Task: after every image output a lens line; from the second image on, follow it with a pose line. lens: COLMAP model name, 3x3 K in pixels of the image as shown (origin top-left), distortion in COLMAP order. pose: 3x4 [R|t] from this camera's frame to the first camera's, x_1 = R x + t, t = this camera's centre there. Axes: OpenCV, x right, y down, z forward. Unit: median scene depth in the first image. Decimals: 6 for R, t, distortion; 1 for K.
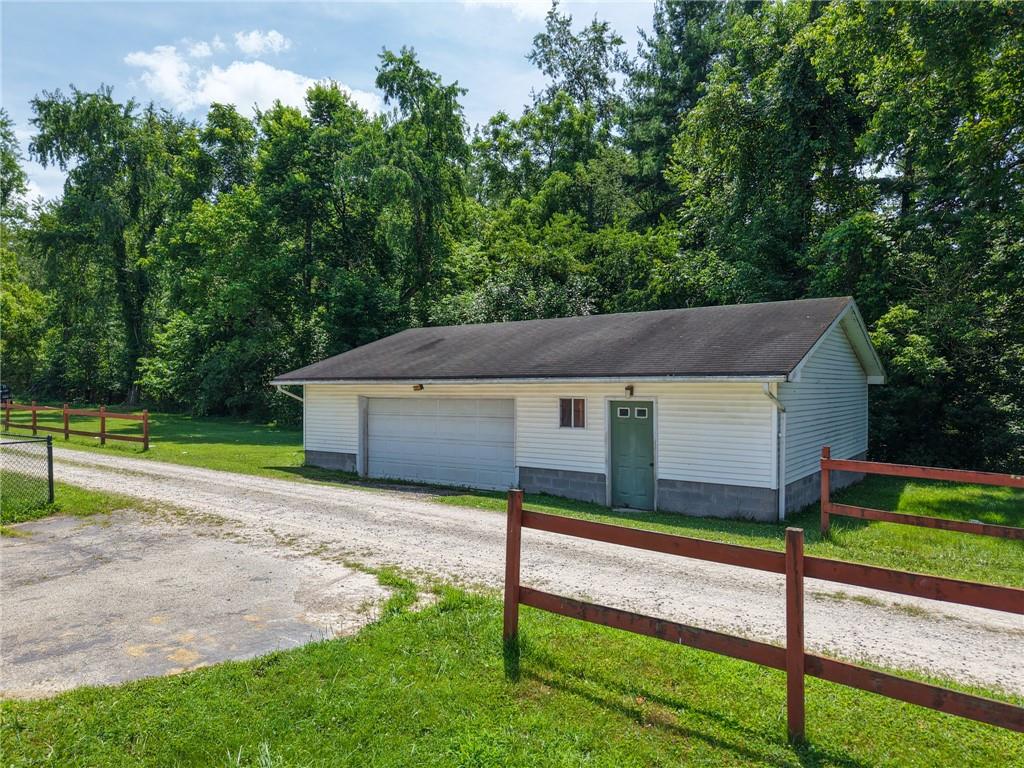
lens RADIAL K [[697.8, 0, 512.0], [0, 697.8, 384.0], [0, 0, 1]] dist [0.001343, 0.000128]
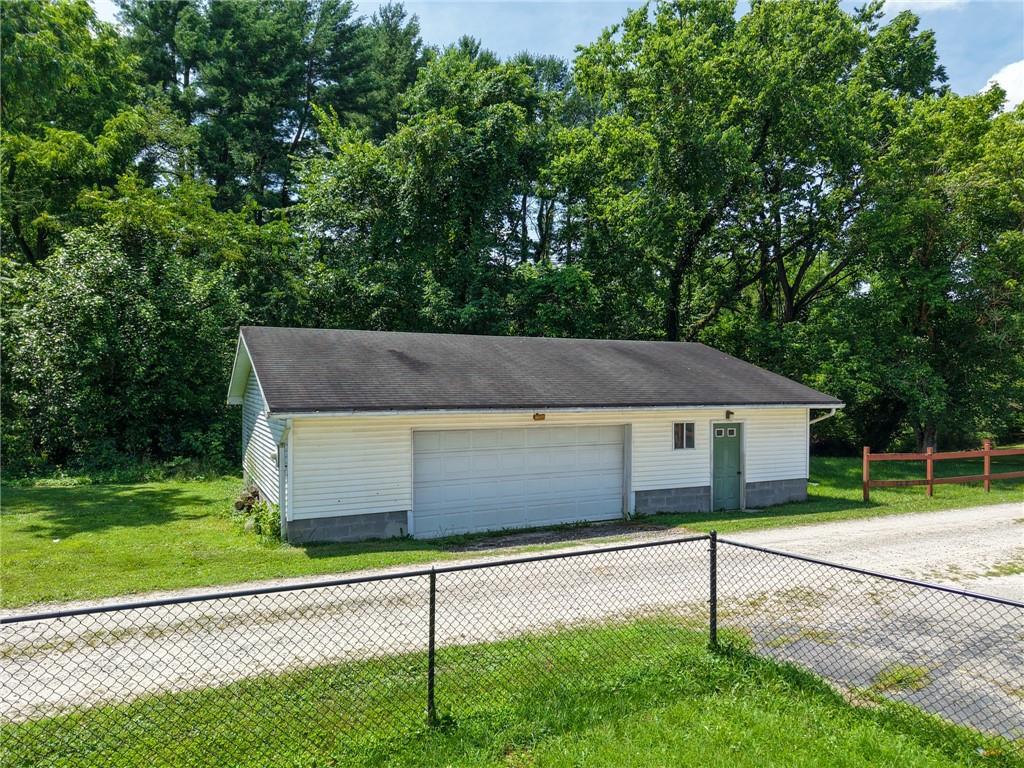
lens RADIAL K [[697.8, 0, 512.0], [0, 697.8, 384.0], [0, 0, 1]] dist [0.001343, 0.000128]
pose [[0.461488, 0.002930, 0.887142, -1.056592], [-0.006782, 0.999977, 0.000226, -0.040992], [-0.887121, -0.006121, 0.461497, 0.740042]]
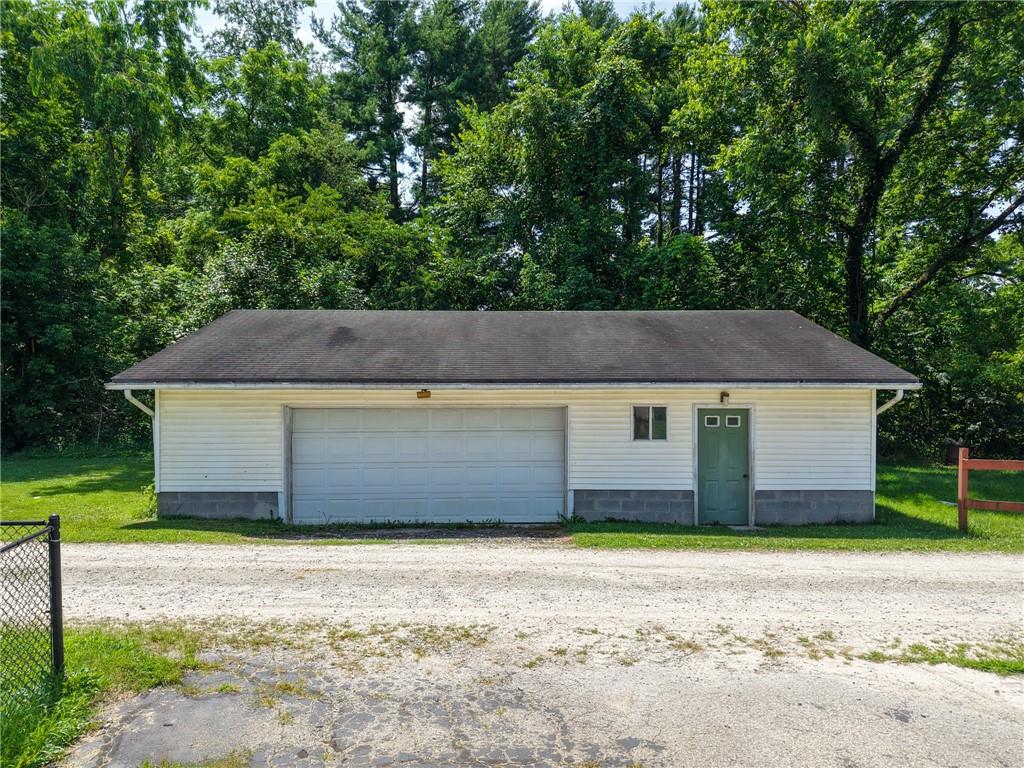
lens RADIAL K [[697.8, 0, 512.0], [0, 697.8, 384.0], [0, 0, 1]] dist [0.001343, 0.000128]
pose [[0.796154, 0.003312, 0.605085, -0.587294], [-0.003753, 0.999993, -0.000536, -0.006320], [-0.605082, -0.001844, 0.796161, 0.418312]]
